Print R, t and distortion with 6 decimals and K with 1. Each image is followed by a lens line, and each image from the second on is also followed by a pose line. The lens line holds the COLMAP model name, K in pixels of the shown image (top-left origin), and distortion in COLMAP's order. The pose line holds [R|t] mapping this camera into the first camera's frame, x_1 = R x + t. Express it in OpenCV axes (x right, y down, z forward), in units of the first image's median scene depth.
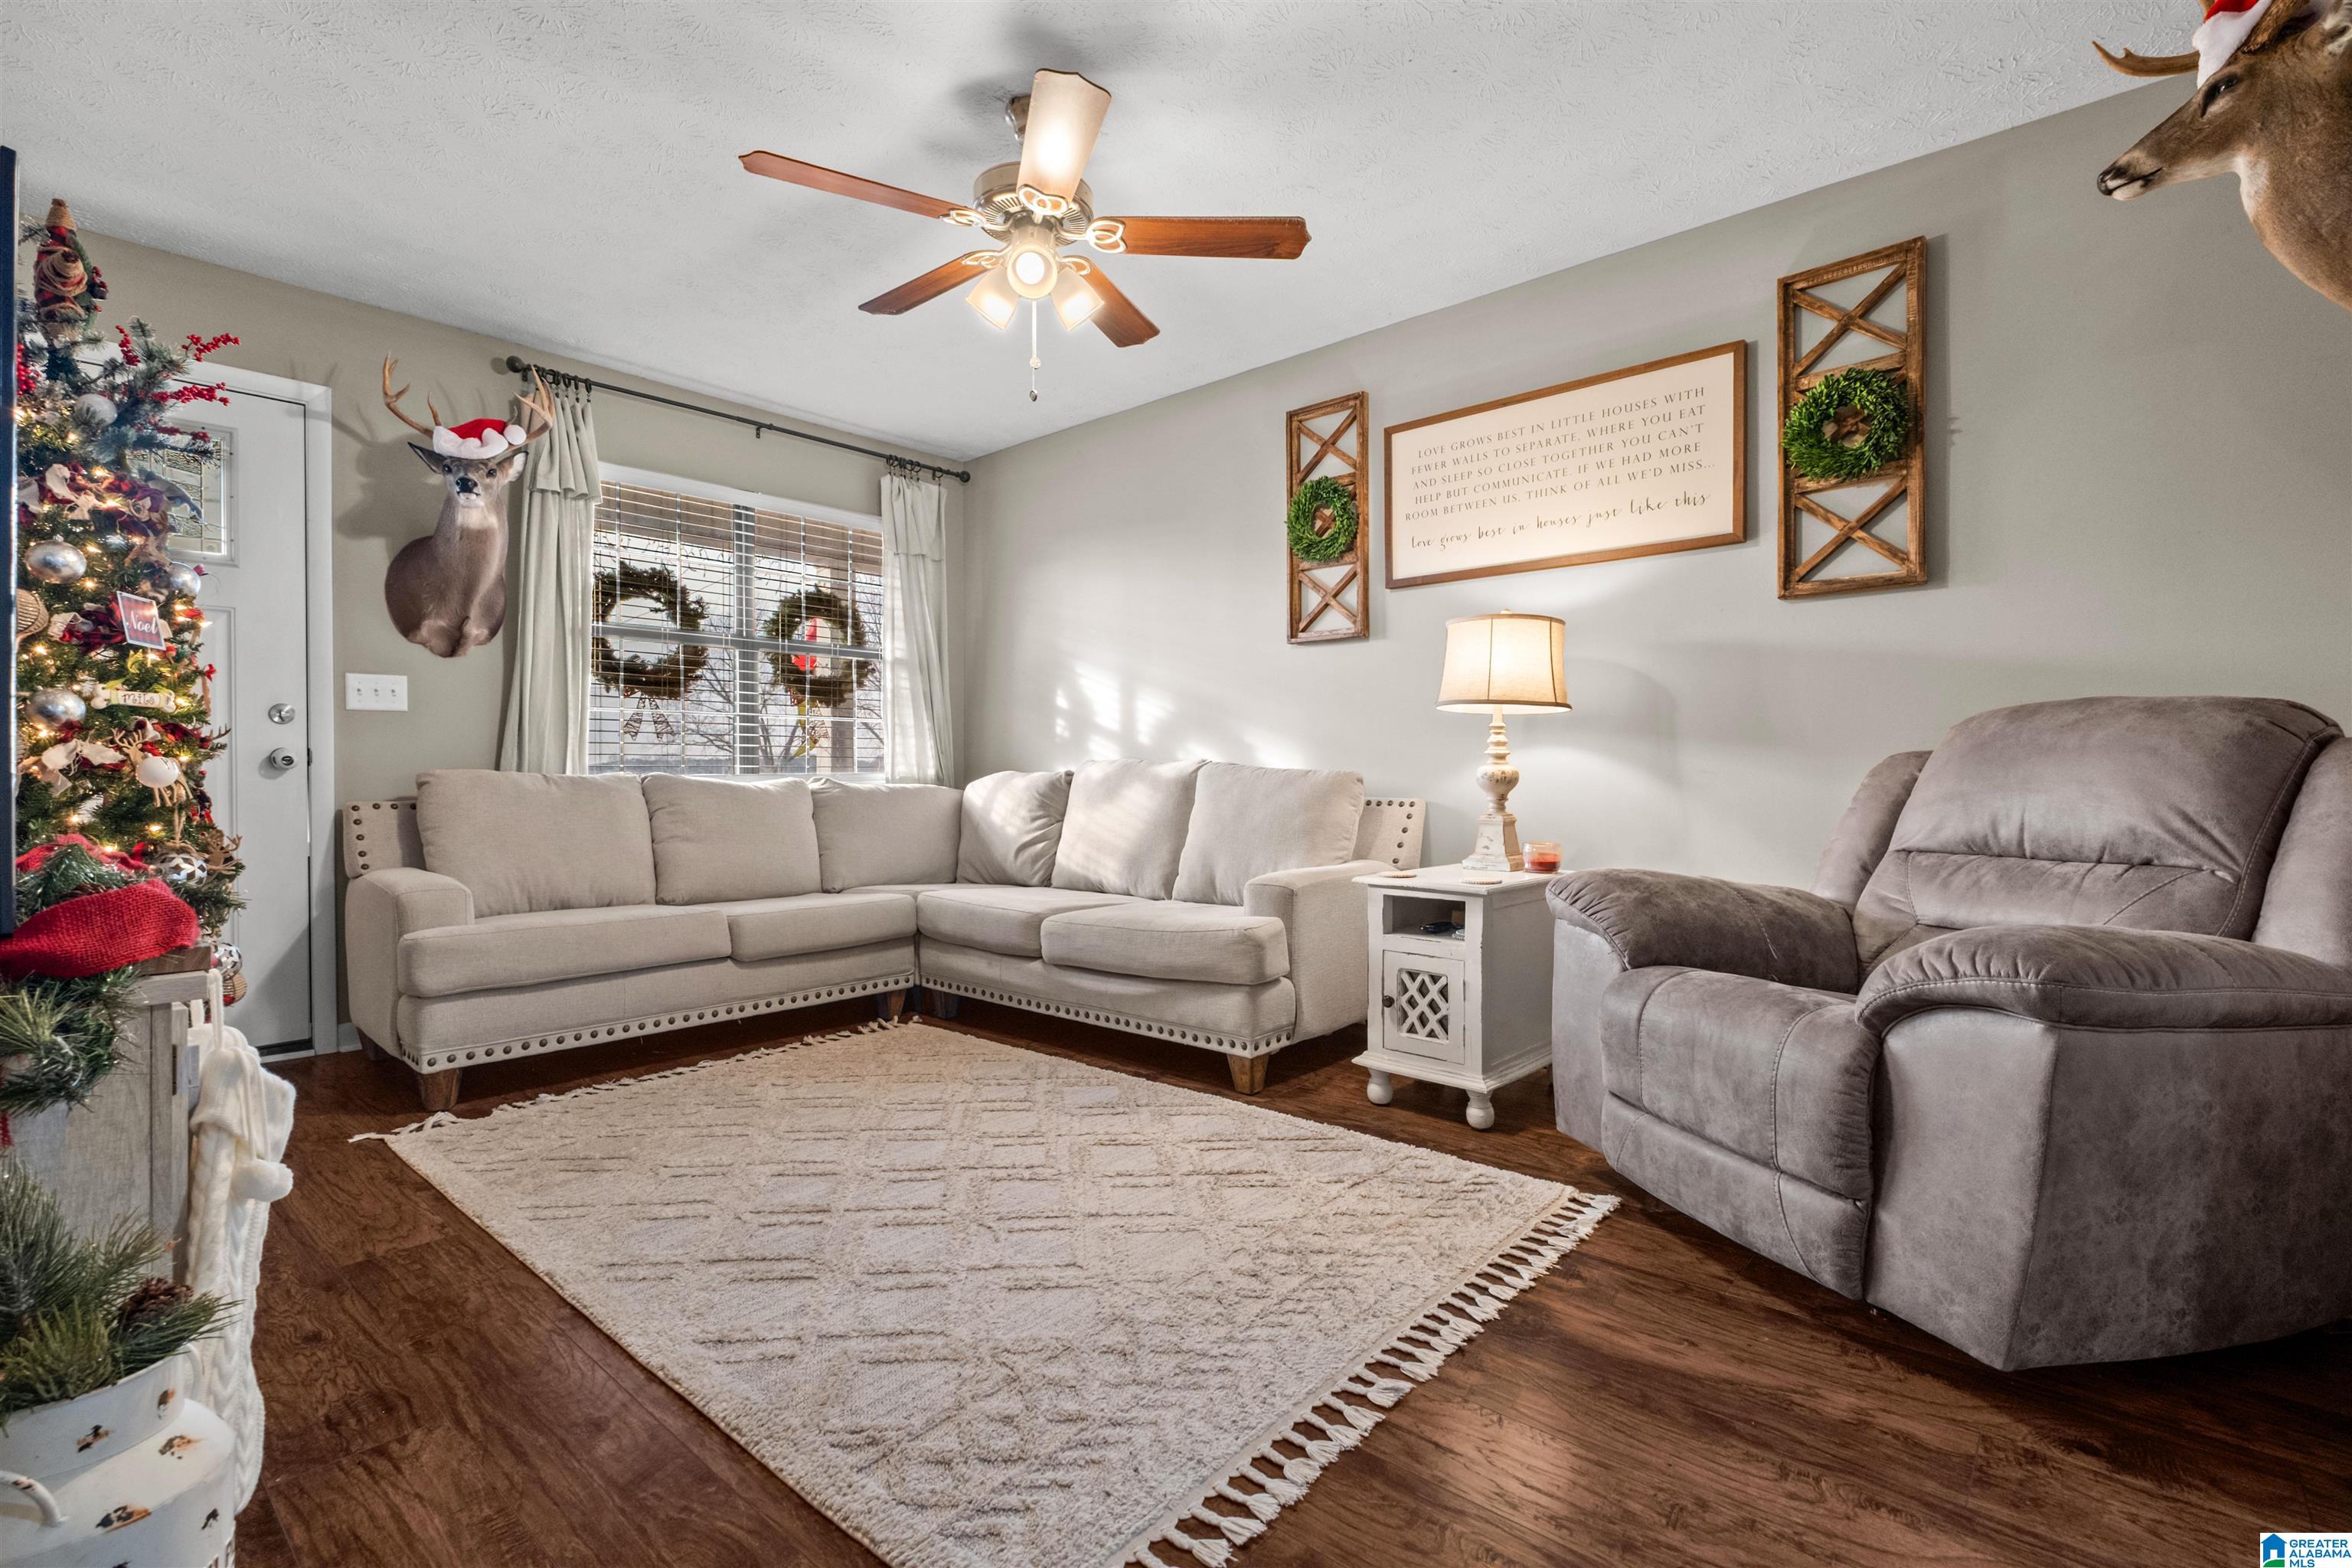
lens RADIAL K [[1070.5, 0, 1176.0], [0, 1070.5, 784.0], [0, 0, 1]] dist [0.011207, -0.000505]
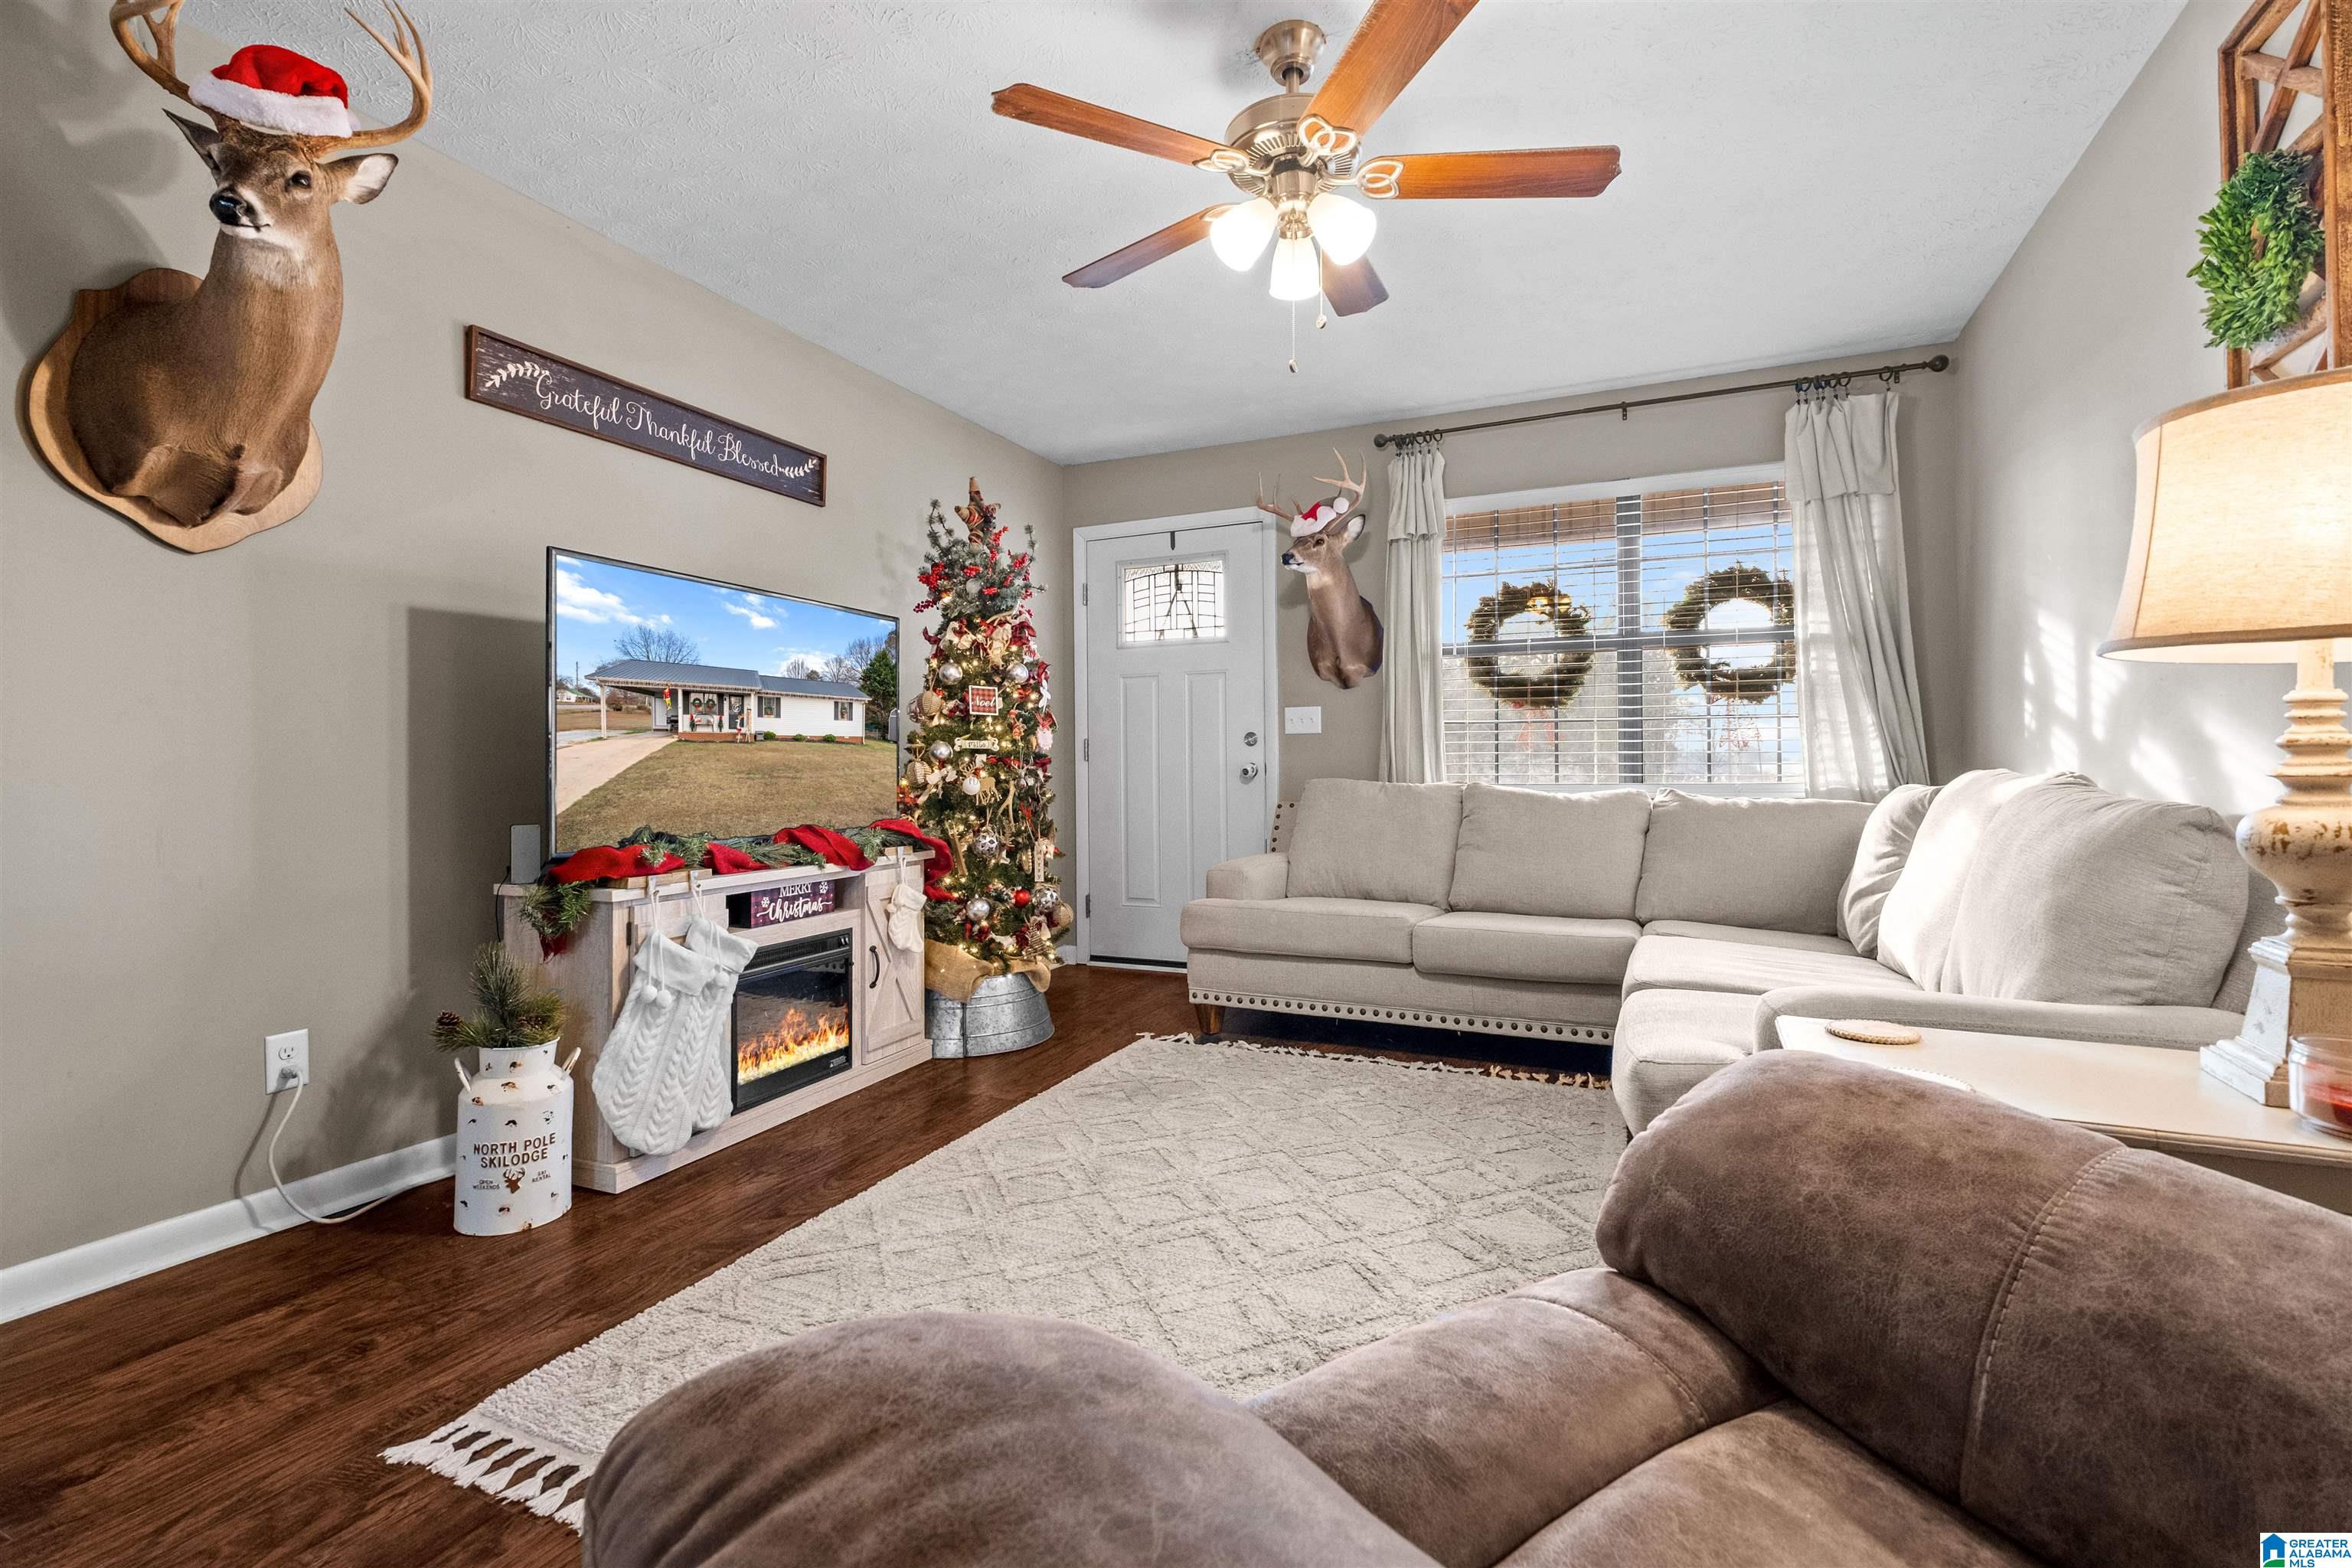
lens RADIAL K [[1046.9, 0, 1178.5], [0, 1046.9, 773.2], [0, 0, 1]] dist [0.004290, -0.005249]
pose [[0.296094, 0.006714, -0.955135, 0.476460], [-0.007915, 0.999958, 0.004575, -0.025263], [0.955126, 0.006205, 0.296135, 0.485431]]
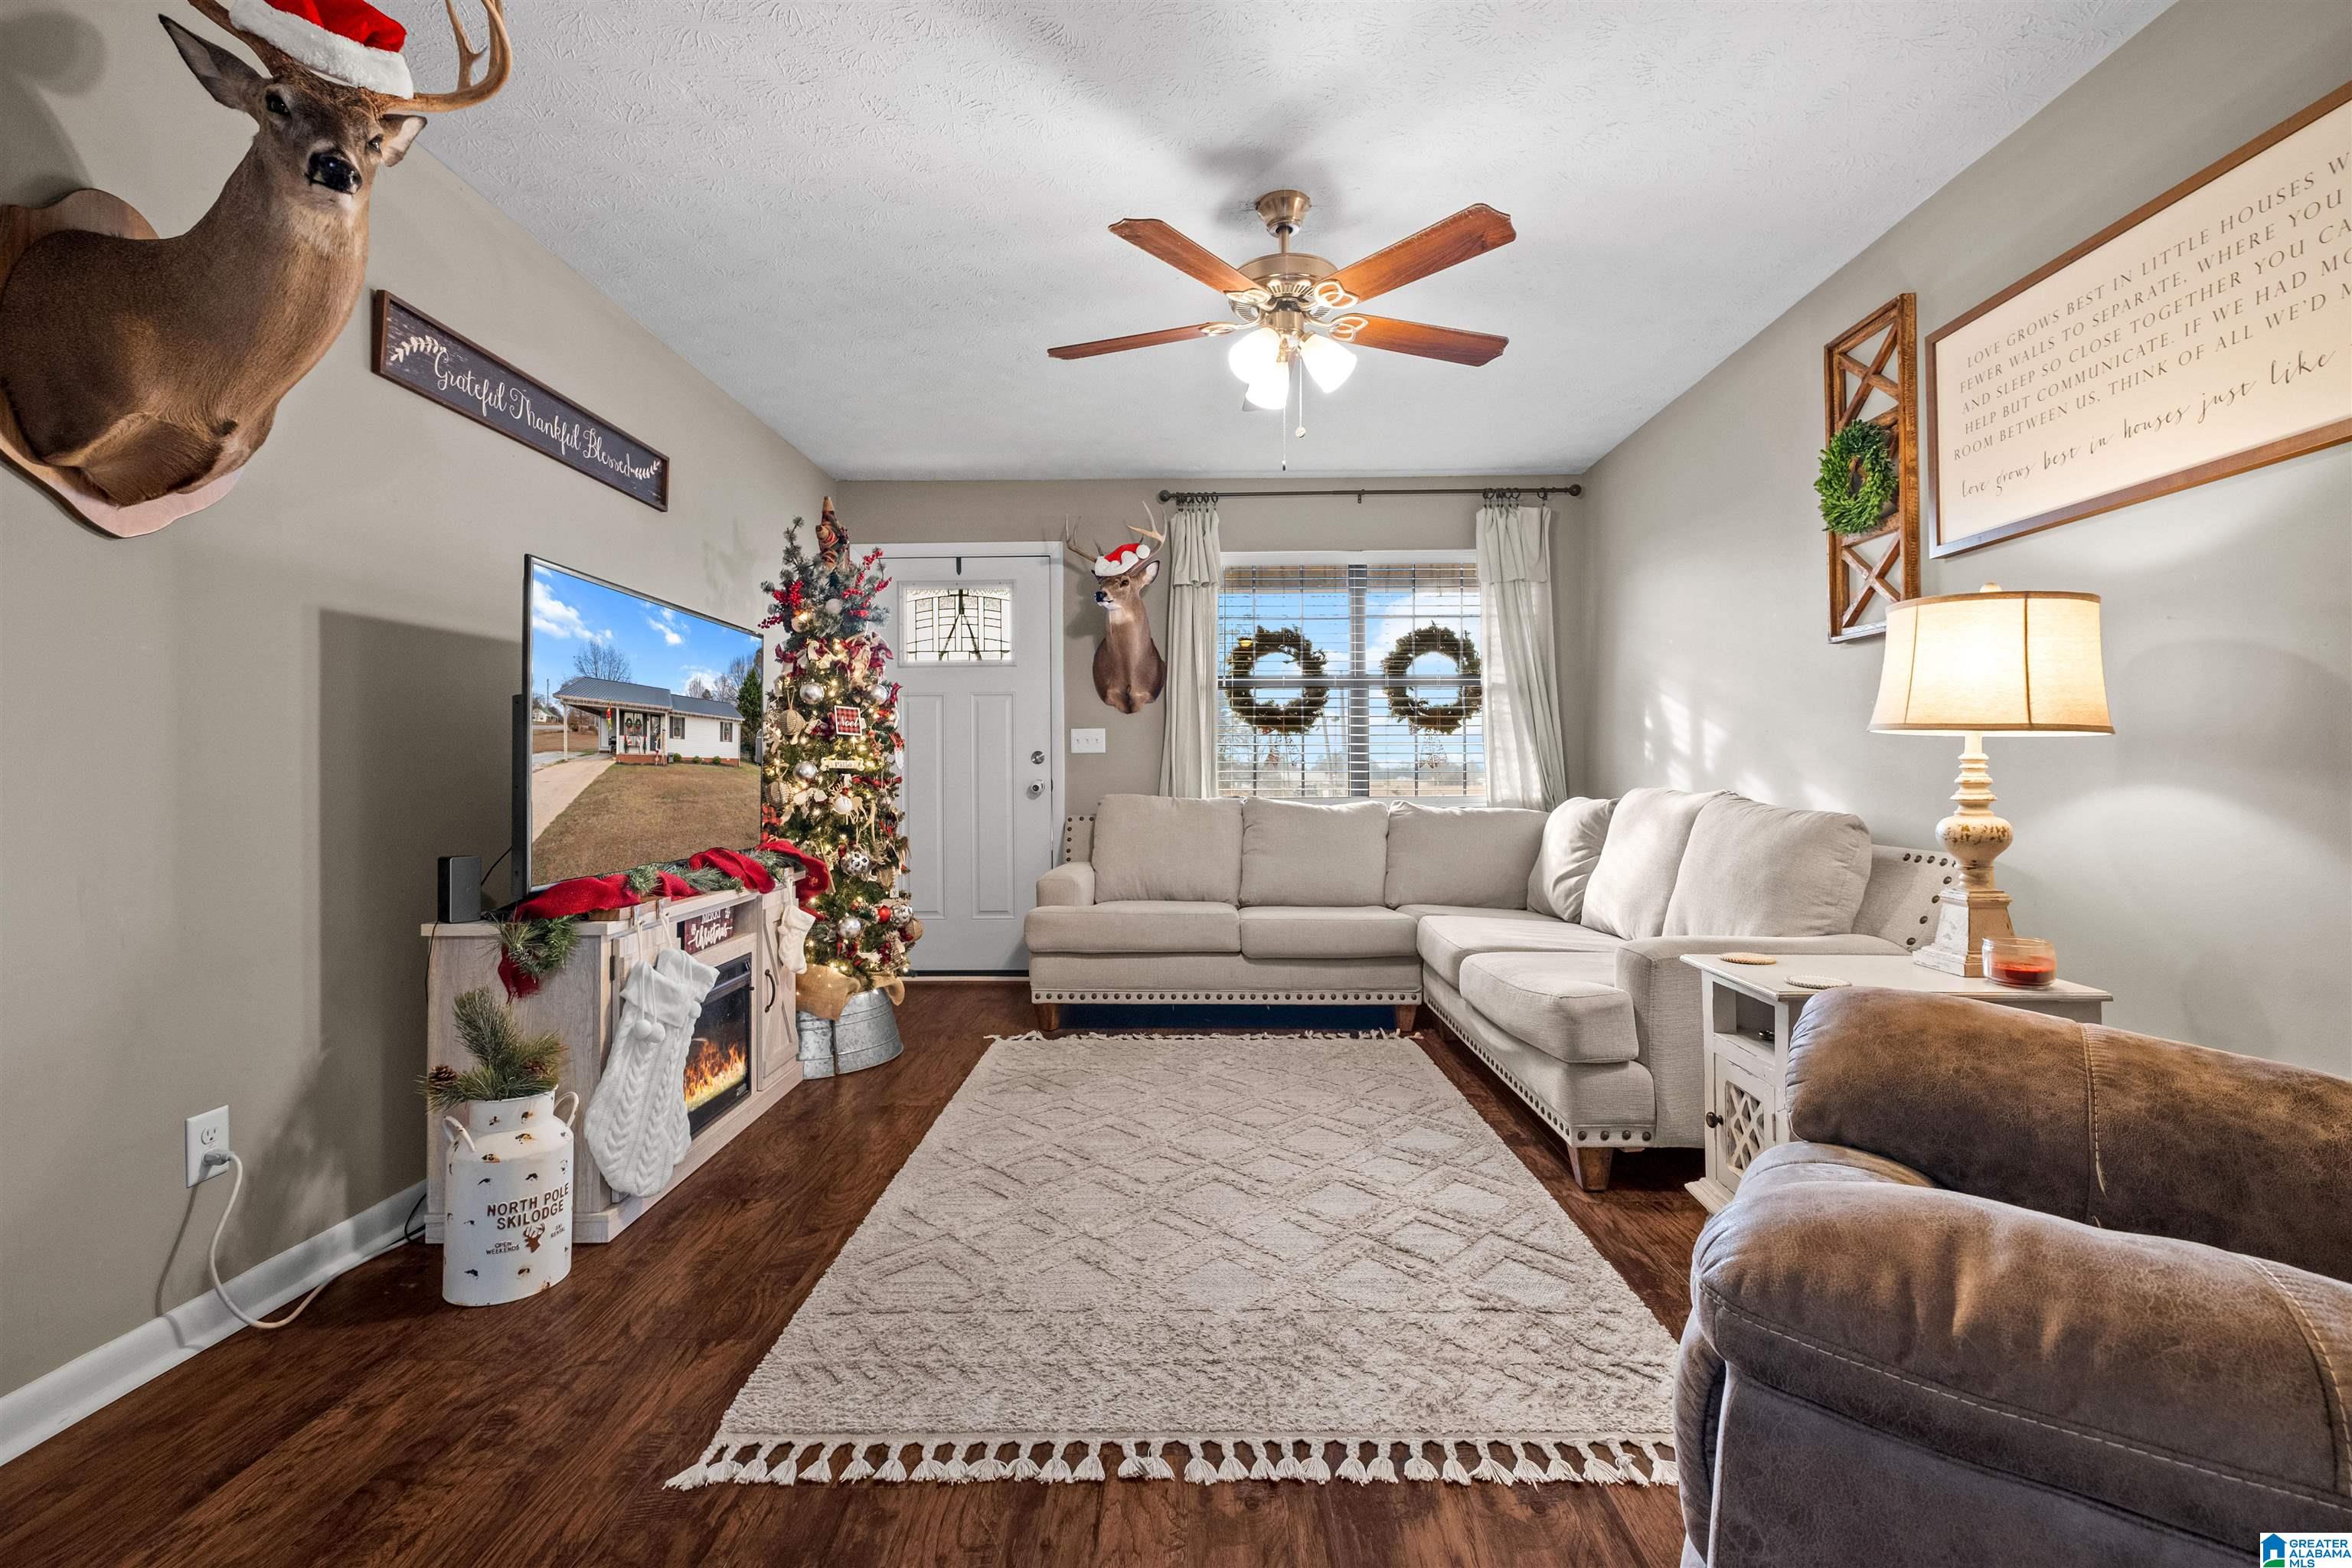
lens RADIAL K [[1036.6, 0, 1176.0], [0, 1036.6, 784.0], [0, 0, 1]] dist [0.001589, -0.002928]
pose [[0.648604, 0.007147, -0.761093, 0.430235], [-0.007102, 0.999969, 0.003338, -0.033499], [0.761093, 0.003240, 0.648634, 0.180175]]
